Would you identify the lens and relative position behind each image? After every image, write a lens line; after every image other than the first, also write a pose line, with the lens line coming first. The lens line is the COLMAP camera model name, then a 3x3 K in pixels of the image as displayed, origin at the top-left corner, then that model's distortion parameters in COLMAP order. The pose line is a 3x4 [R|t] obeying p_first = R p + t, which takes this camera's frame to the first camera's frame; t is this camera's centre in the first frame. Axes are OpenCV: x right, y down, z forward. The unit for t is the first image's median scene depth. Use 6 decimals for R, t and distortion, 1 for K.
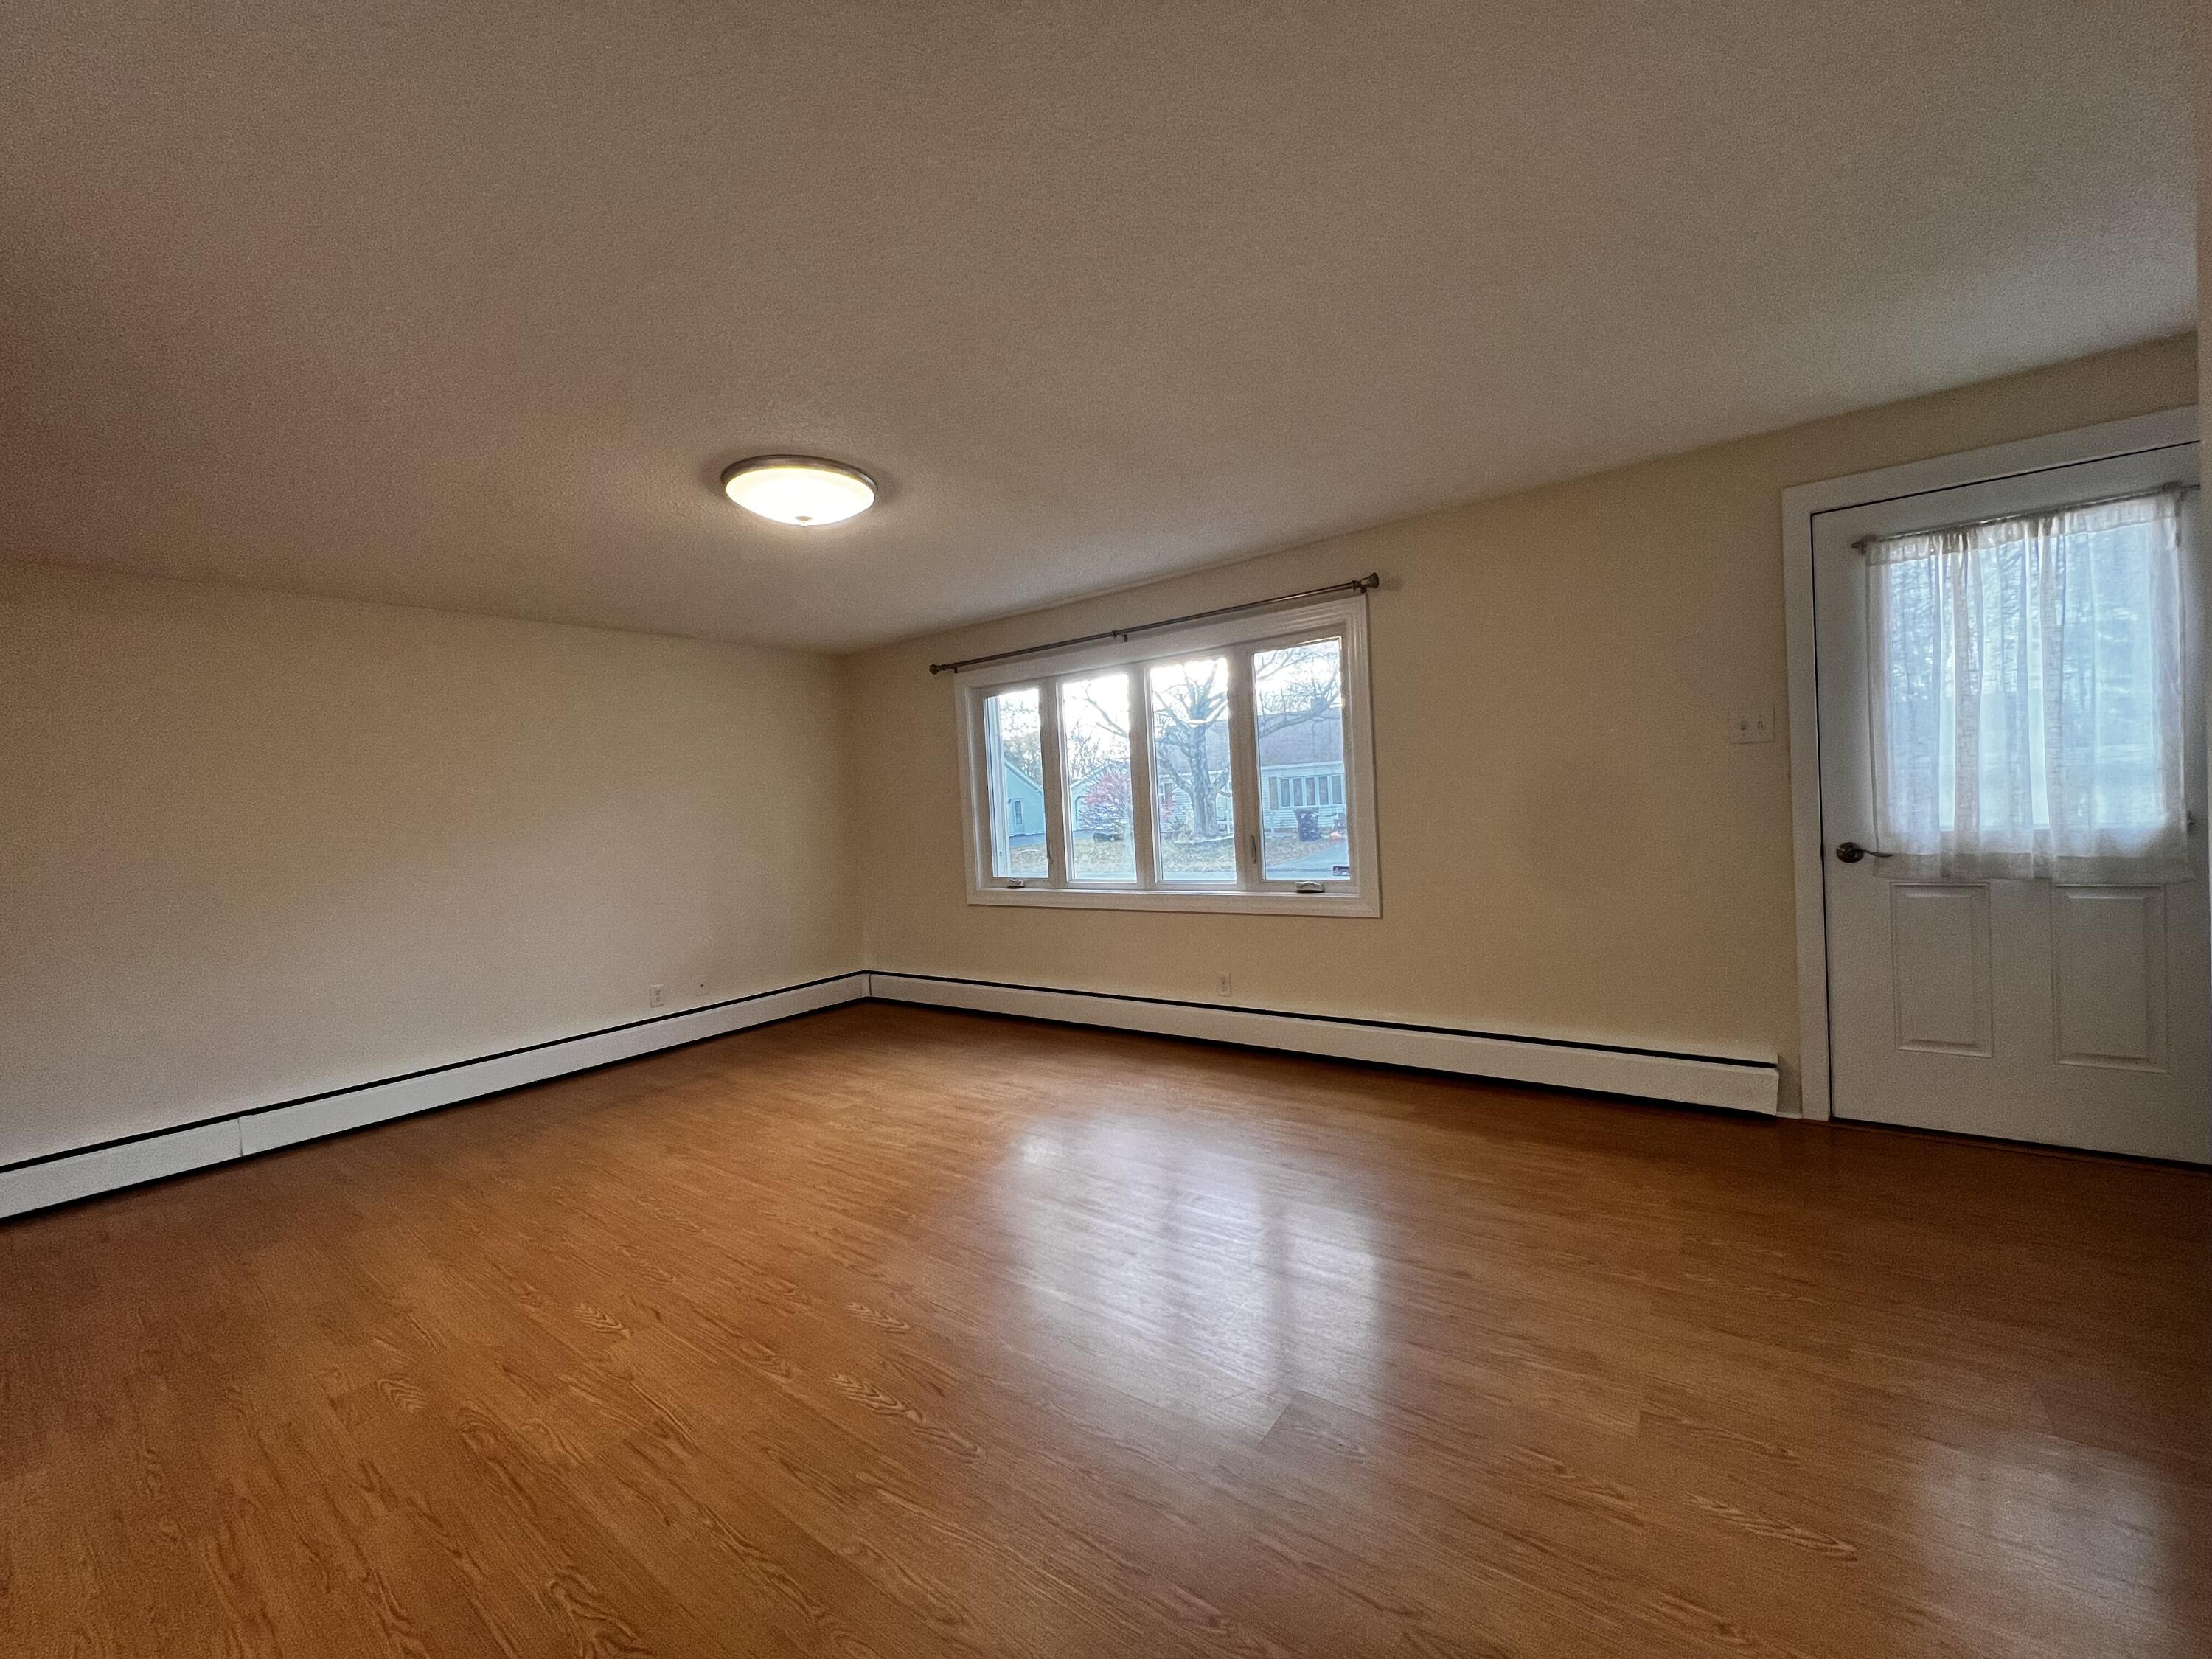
lens RADIAL K [[884.2, 0, 1095.9], [0, 884.2, 832.1], [0, 0, 1]] dist [-0.000776, 0.000168]
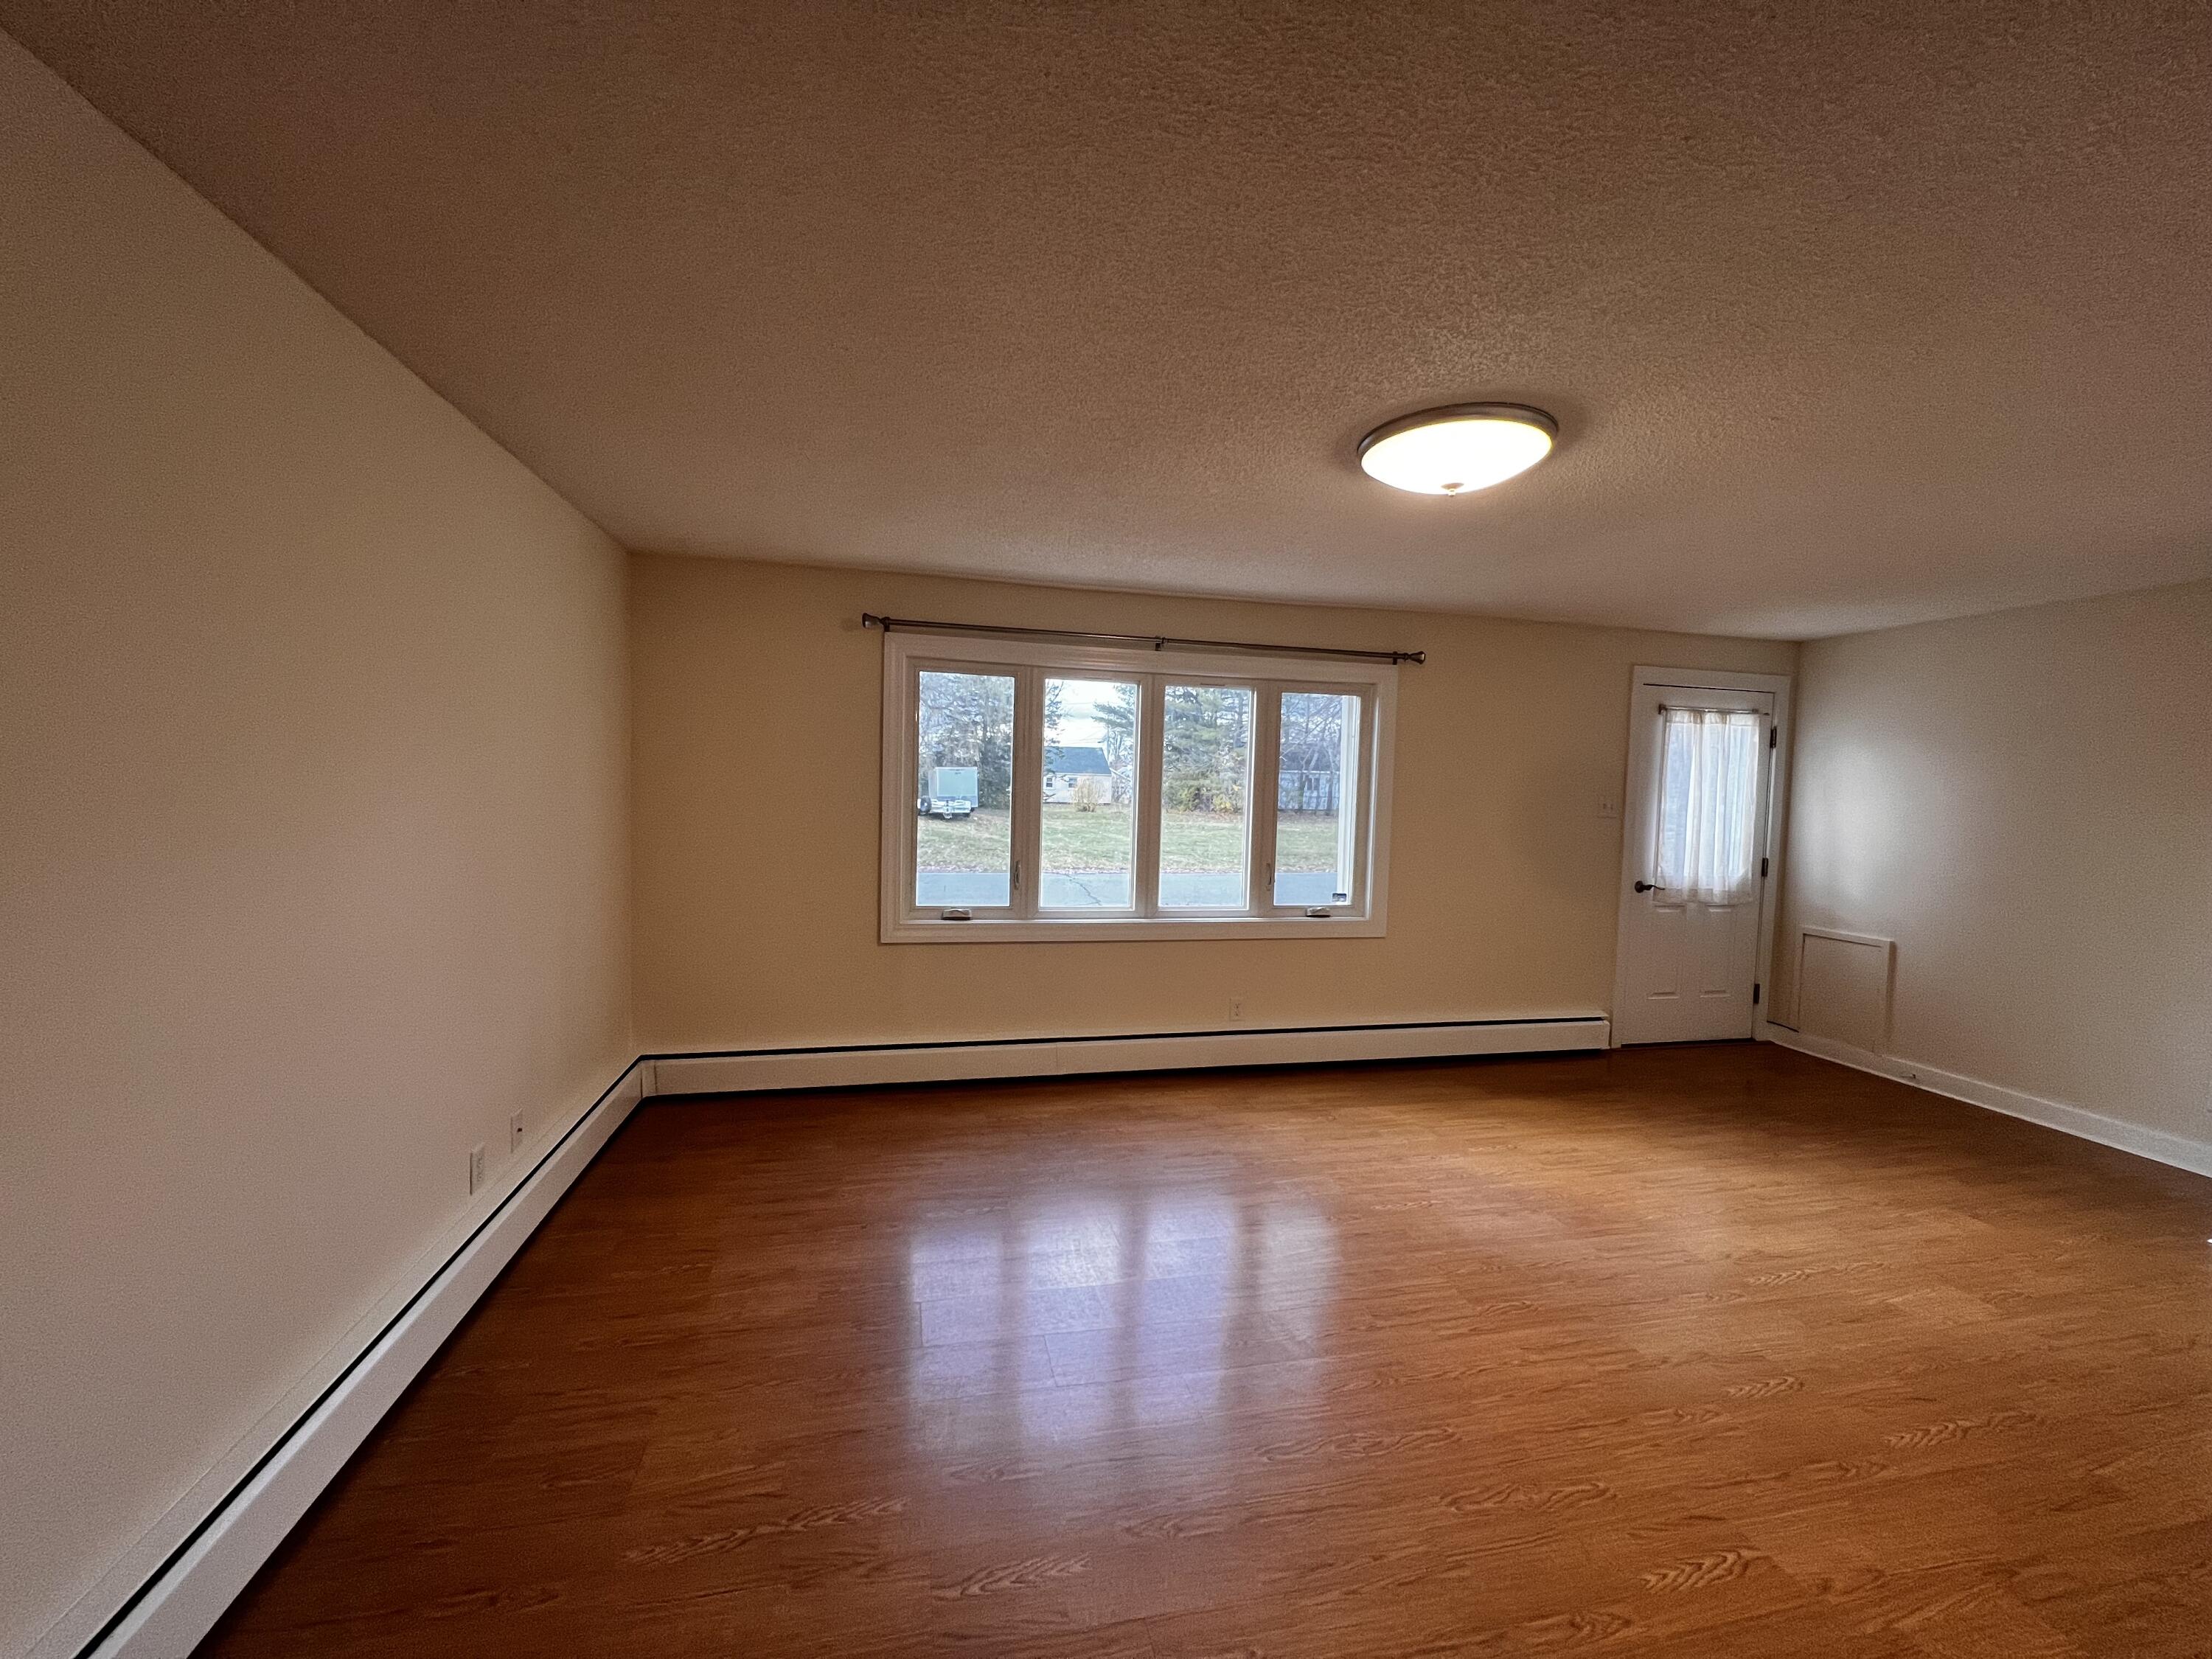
lens RADIAL K [[884.2, 0, 1095.9], [0, 884.2, 832.1], [0, 0, 1]] dist [-0.000776, 0.000168]
pose [[0.639824, 0.036499, 0.767654, -0.872235], [-0.039792, 0.999105, -0.014338, -0.012368], [-0.767490, -0.021373, 0.640704, 0.556879]]
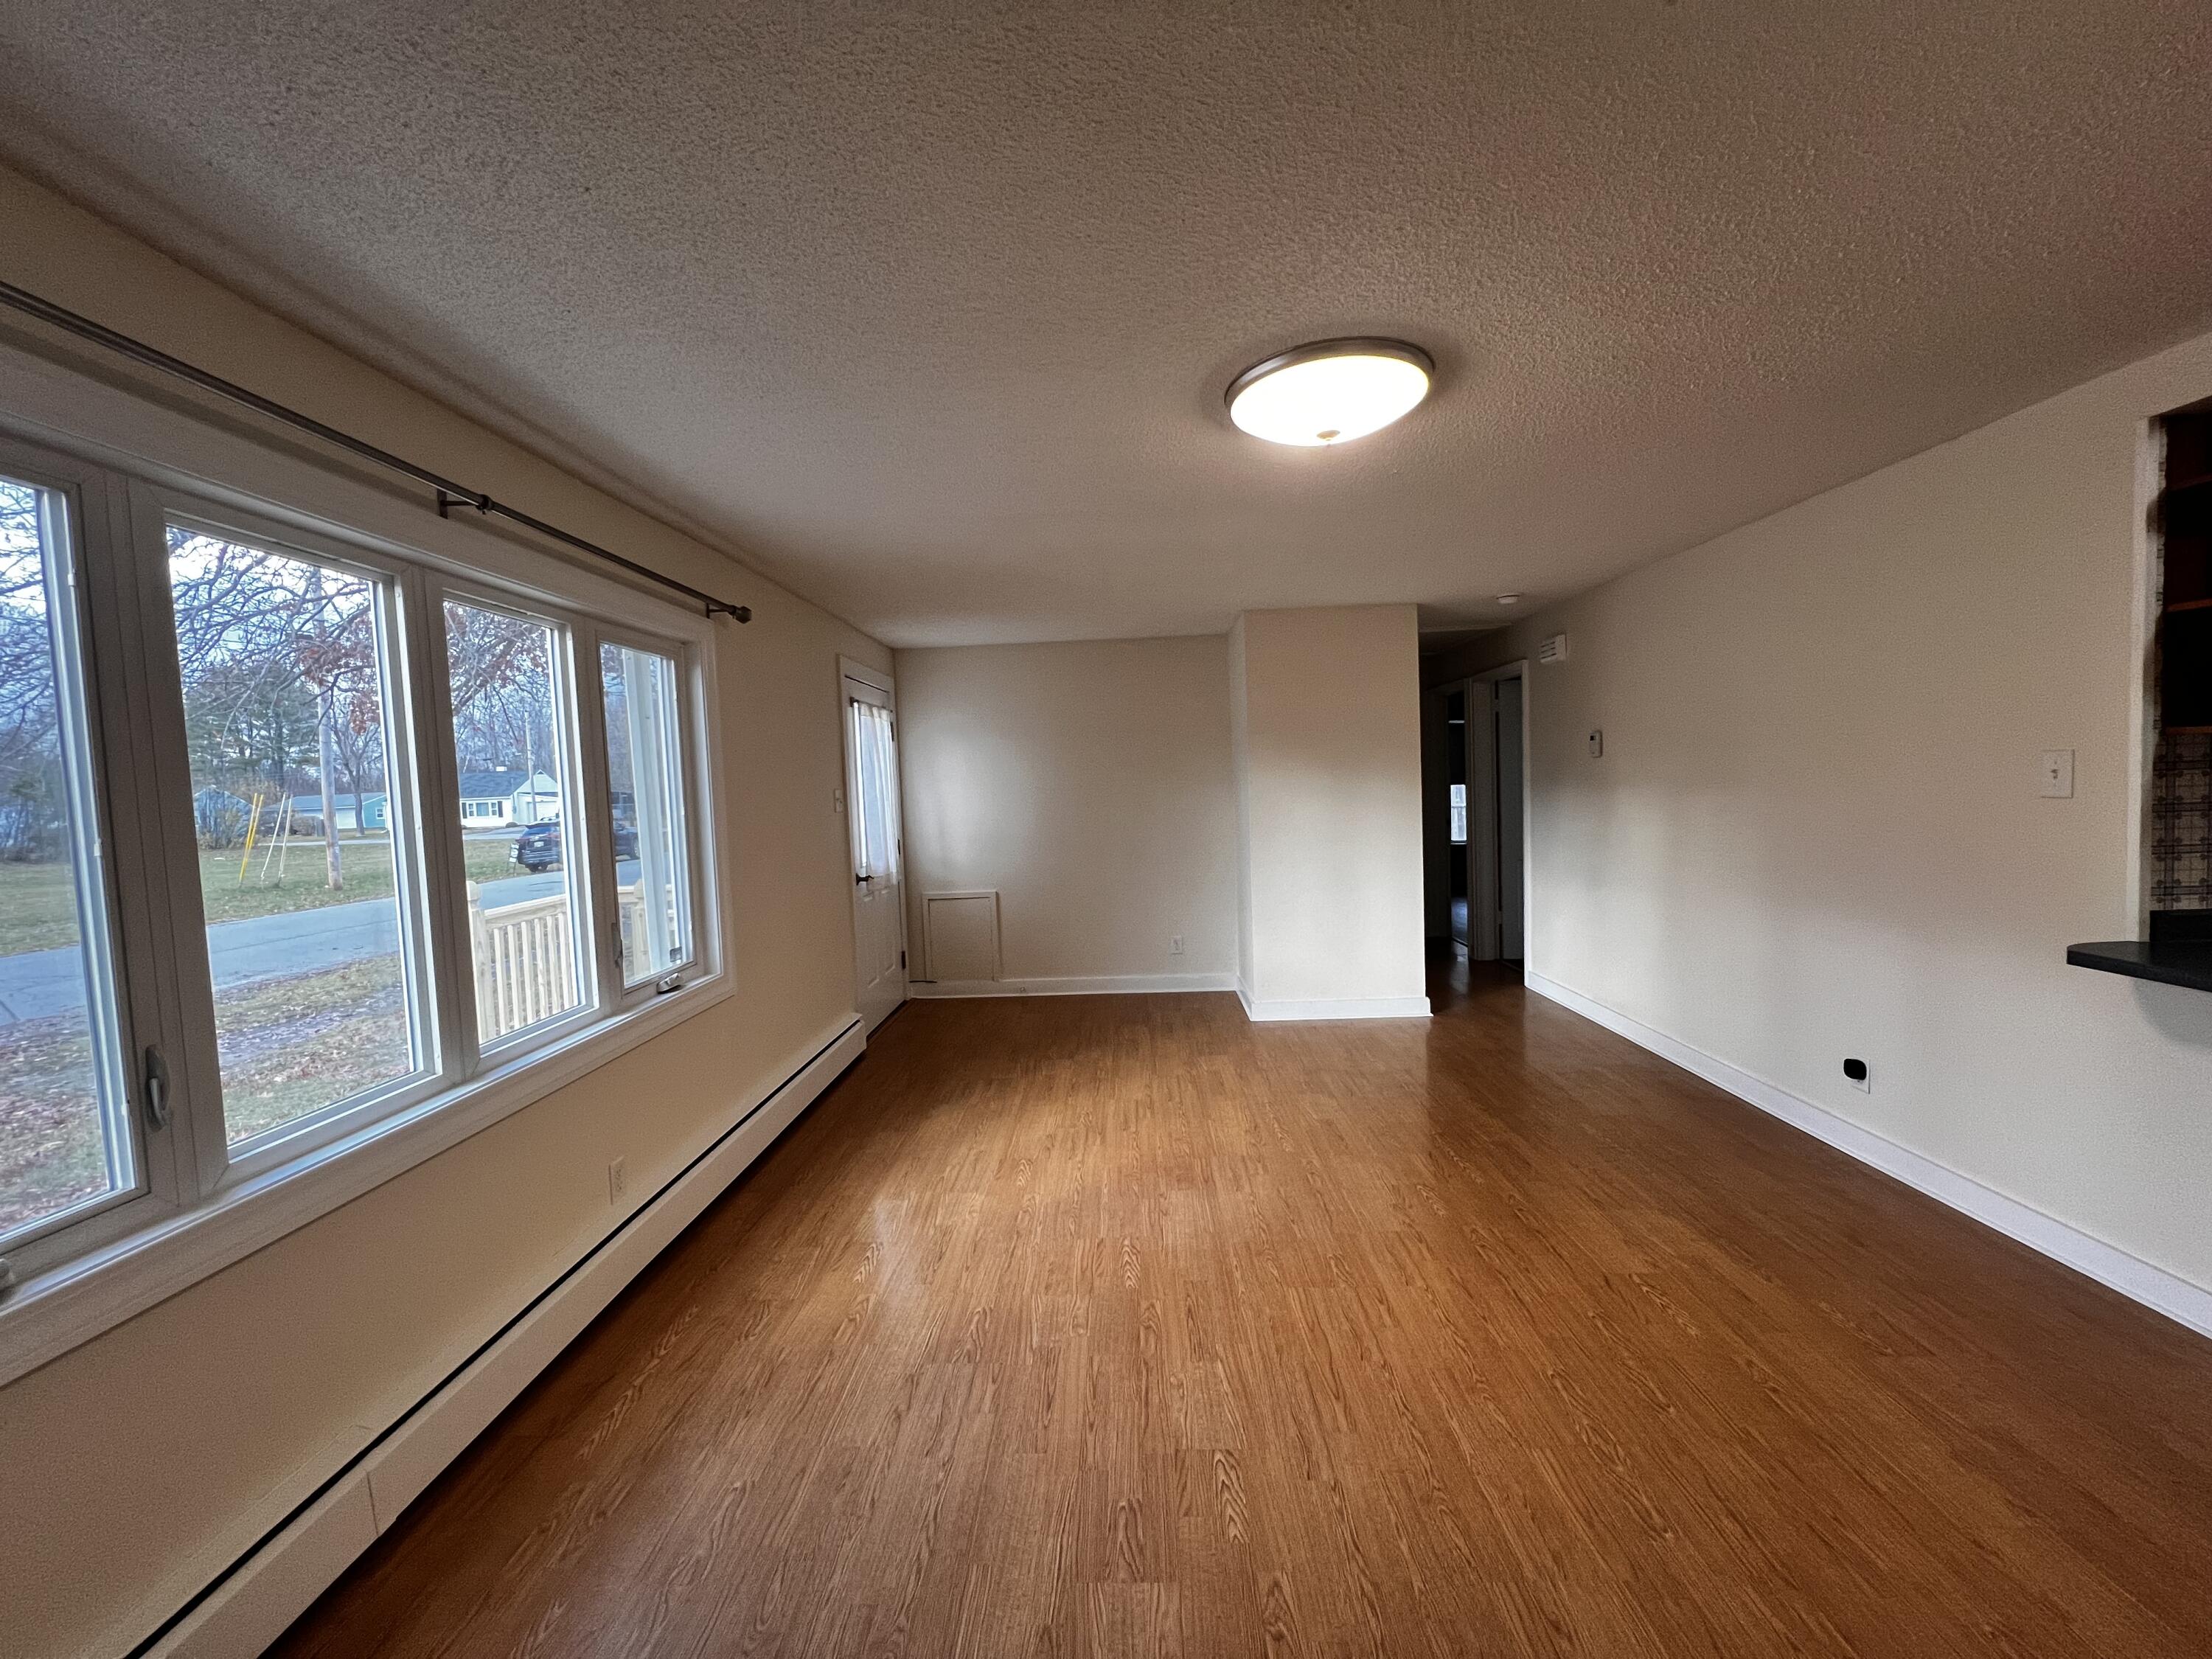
lens RADIAL K [[881.3, 0, 1102.3], [0, 881.3, 835.3], [0, 0, 1]] dist [-0.001022, -0.000041]
pose [[-0.575134, 0.035385, 0.817293, -0.619099], [0.101618, 0.994416, 0.028455, -0.047346], [-0.811723, 0.099417, -0.575519, 1.229691]]
